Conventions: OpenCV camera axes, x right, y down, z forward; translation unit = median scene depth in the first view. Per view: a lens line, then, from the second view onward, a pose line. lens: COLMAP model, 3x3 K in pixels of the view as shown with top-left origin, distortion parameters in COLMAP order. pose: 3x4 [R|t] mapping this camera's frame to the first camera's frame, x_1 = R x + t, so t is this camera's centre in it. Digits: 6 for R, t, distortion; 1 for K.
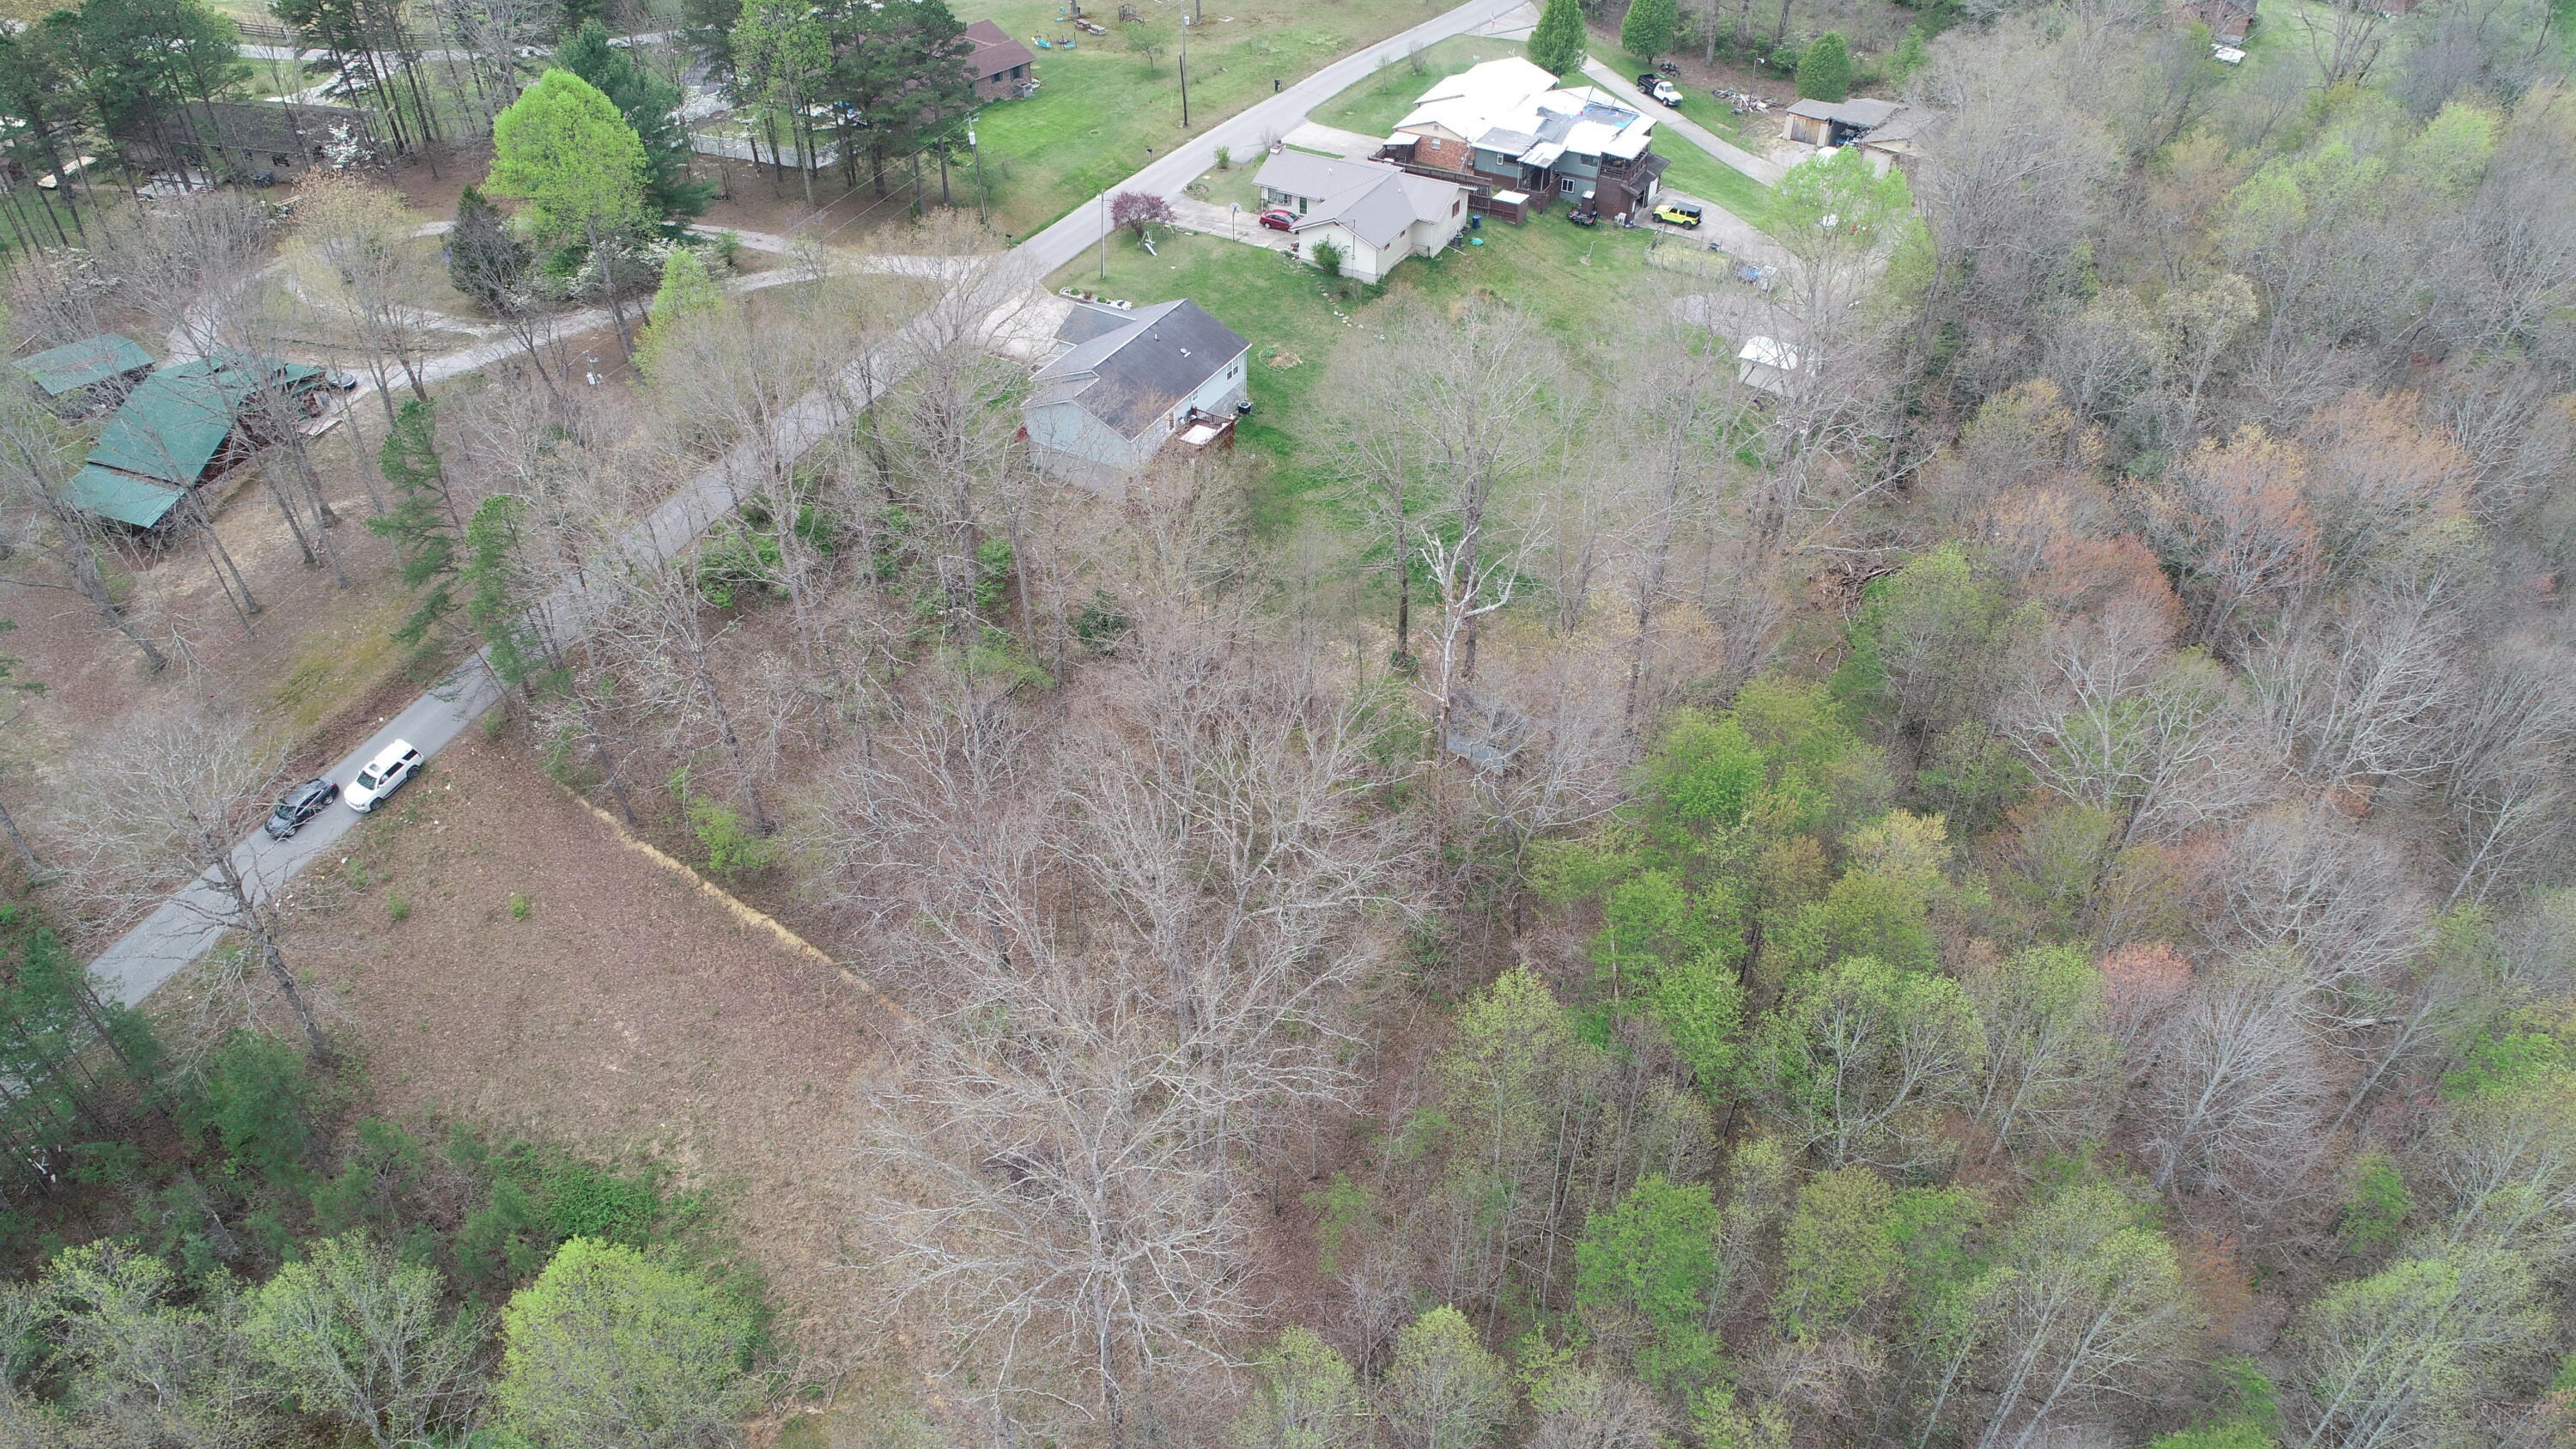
lens RADIAL K [[1729.3, 0, 1295.5], [0, 1729.3, 720.8], [0, 0, 1]] dist [-0.000576, -0.000477]
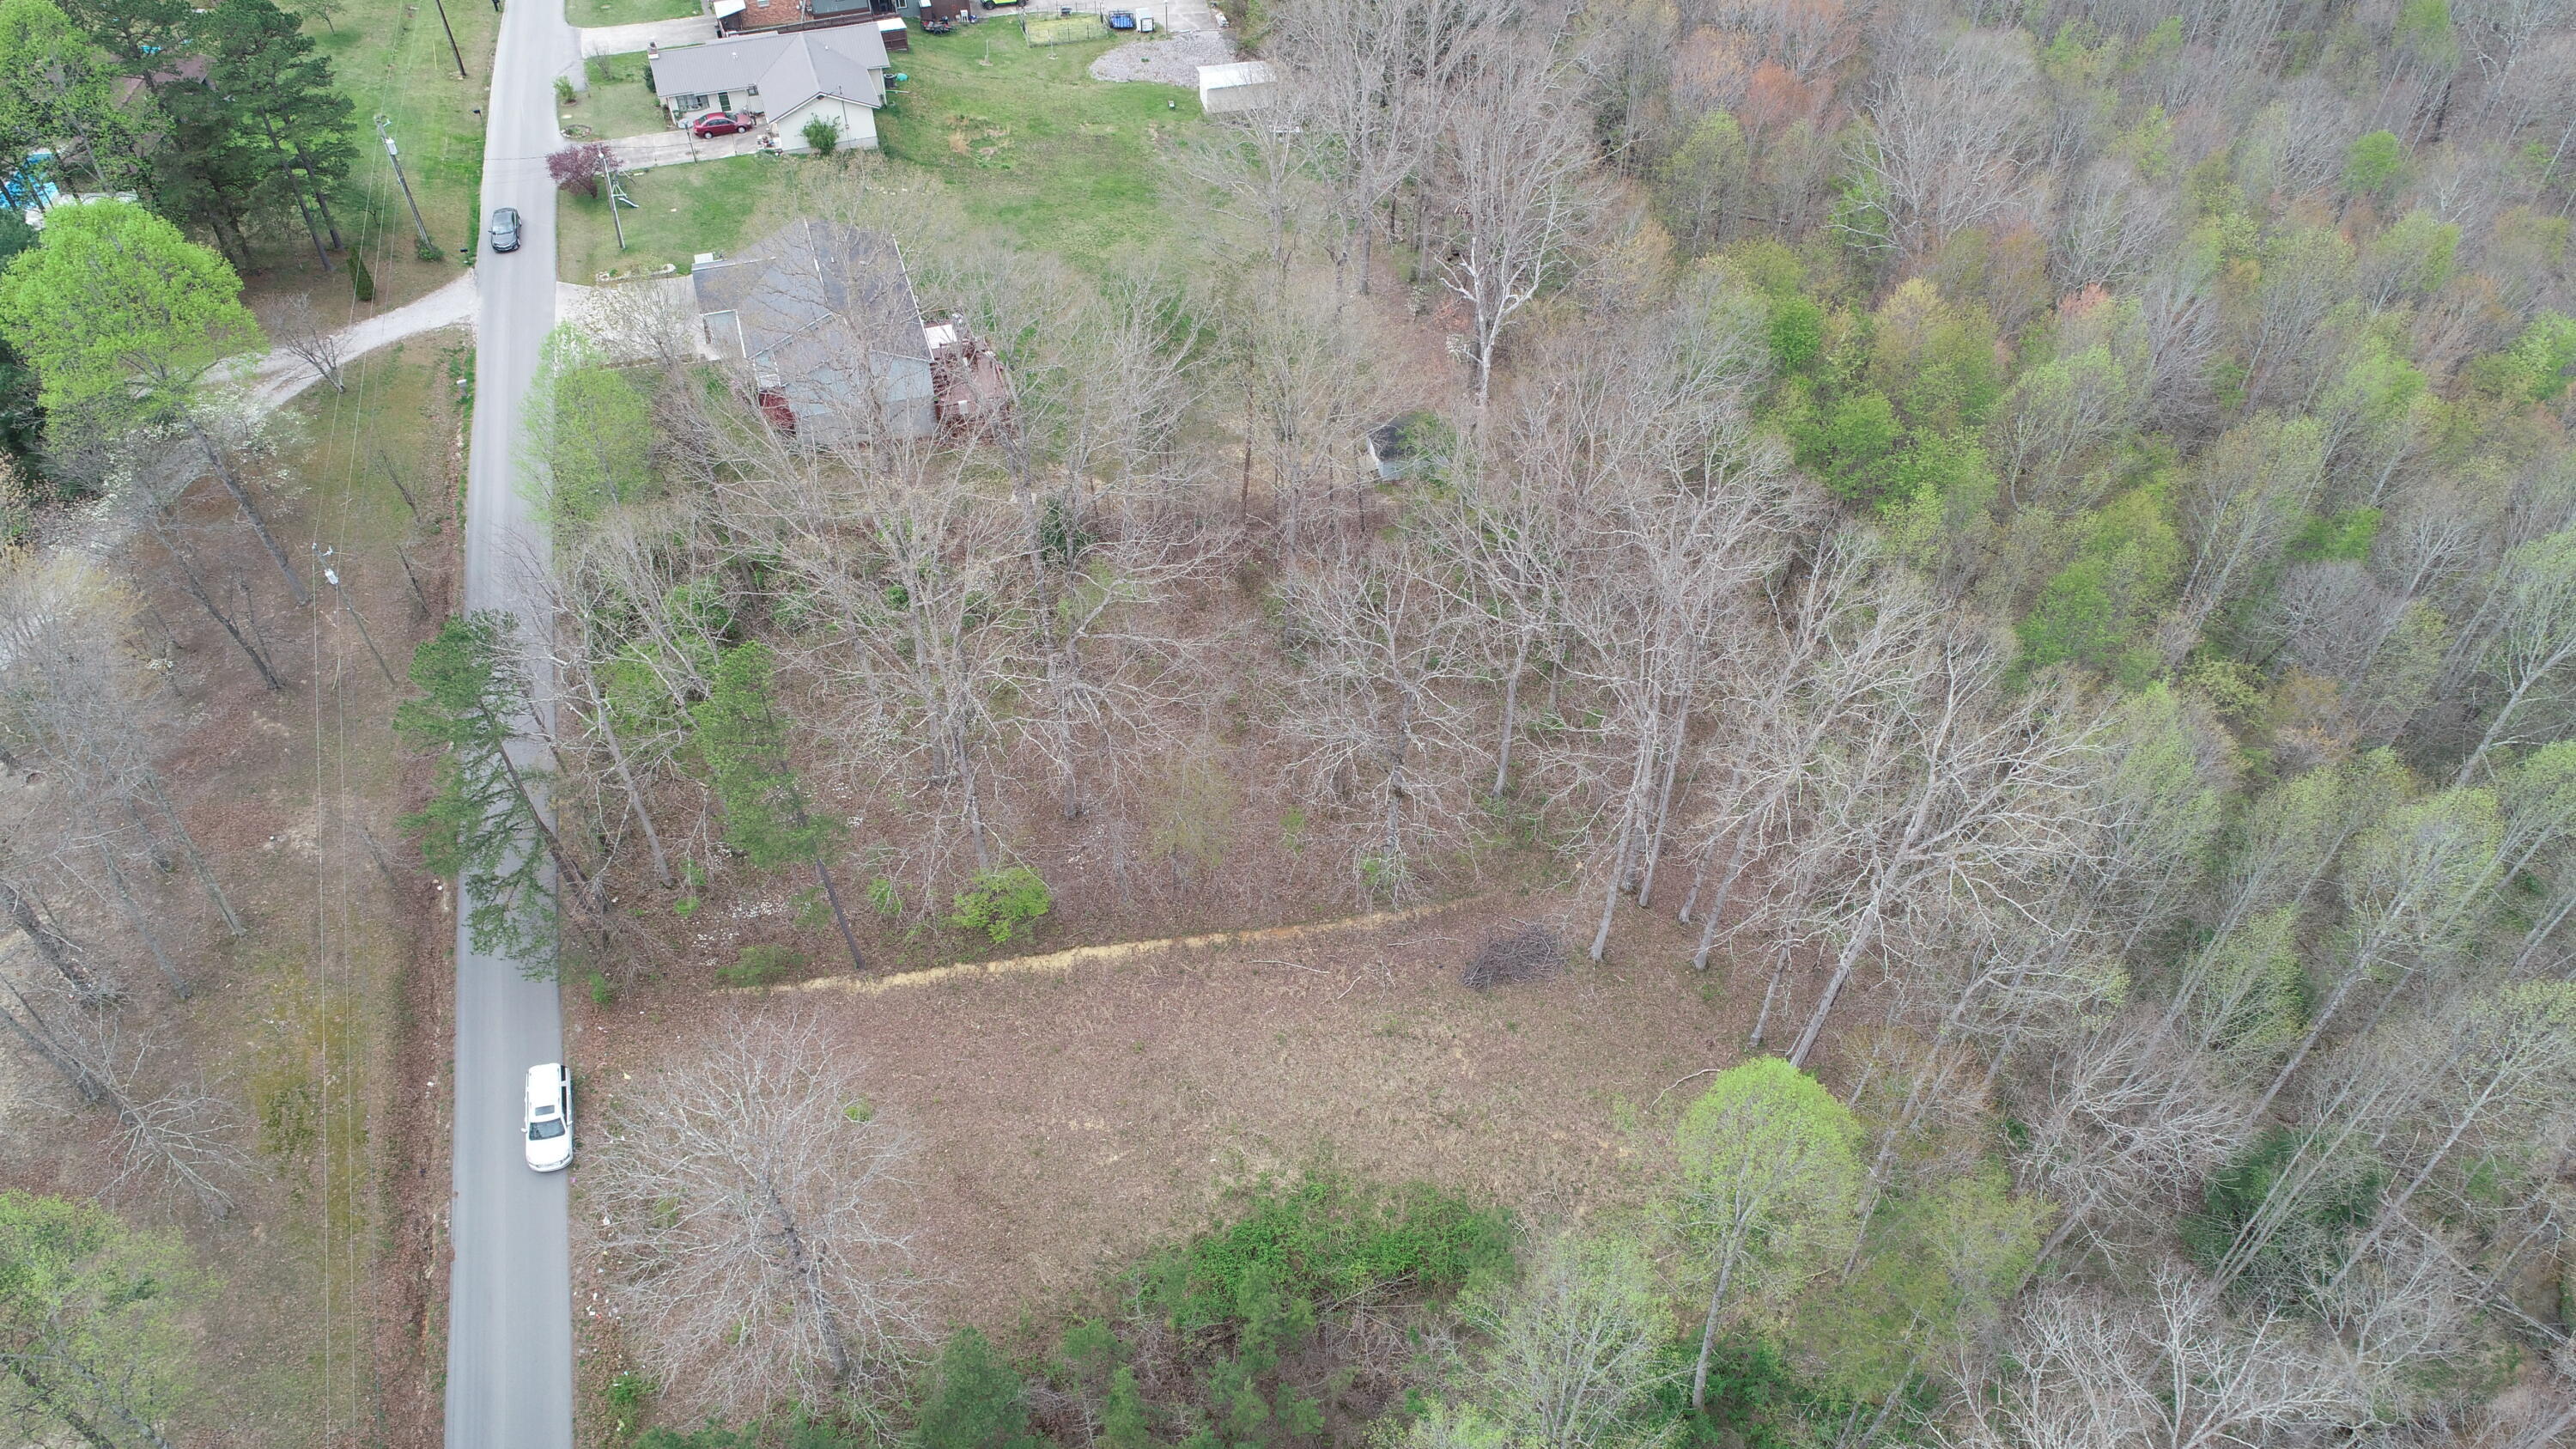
lens RADIAL K [[1729.3, 0, 1286.3], [0, 1729.3, 726.1], [0, 0, 1]] dist [-0.000576, -0.000477]
pose [[0.680119, -0.517666, 0.519095, -0.455441], [0.463794, 0.852197, 0.242189, -0.110247], [-0.567745, 0.076036, 0.819686, 0.132113]]
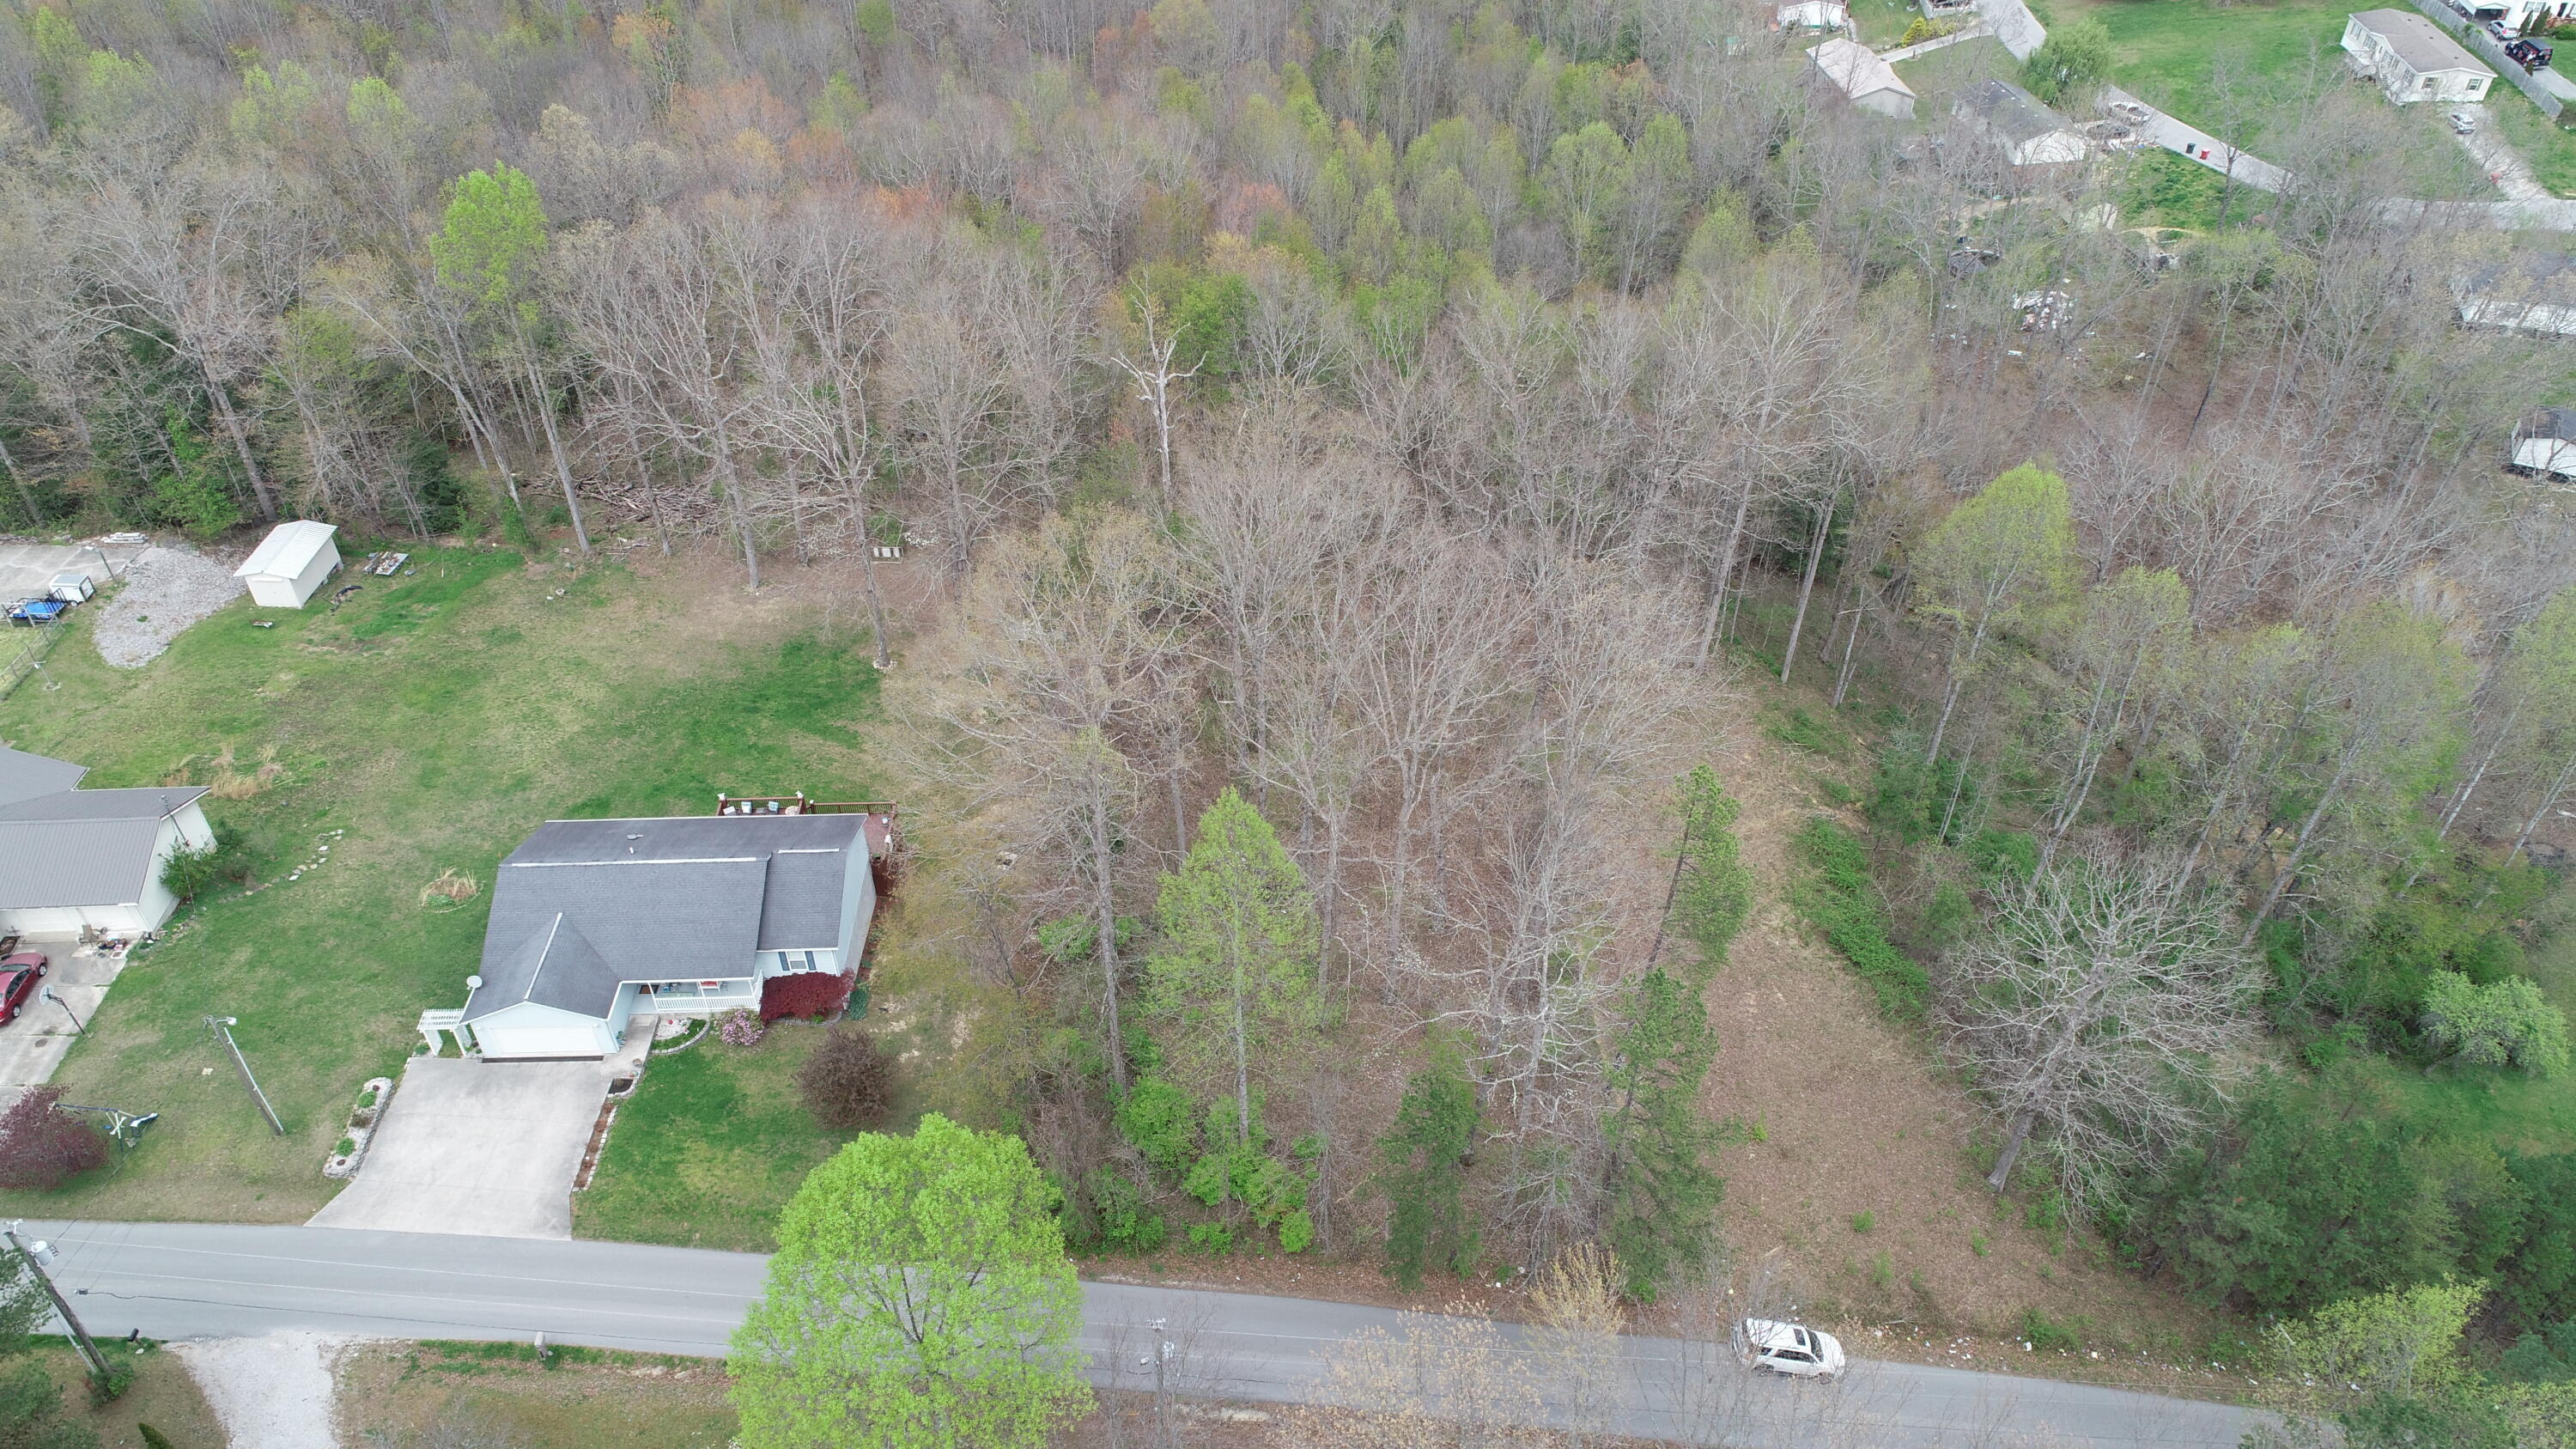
lens RADIAL K [[1729.3, 0, 1277.5], [0, 1729.3, 730.1], [0, 0, 1]] dist [-0.000576, -0.000477]
pose [[-0.521393, -0.552290, 0.650480, -0.552839], [0.537055, 0.379993, 0.753111, -0.542043], [-0.663114, 0.742011, 0.098485, 0.652179]]
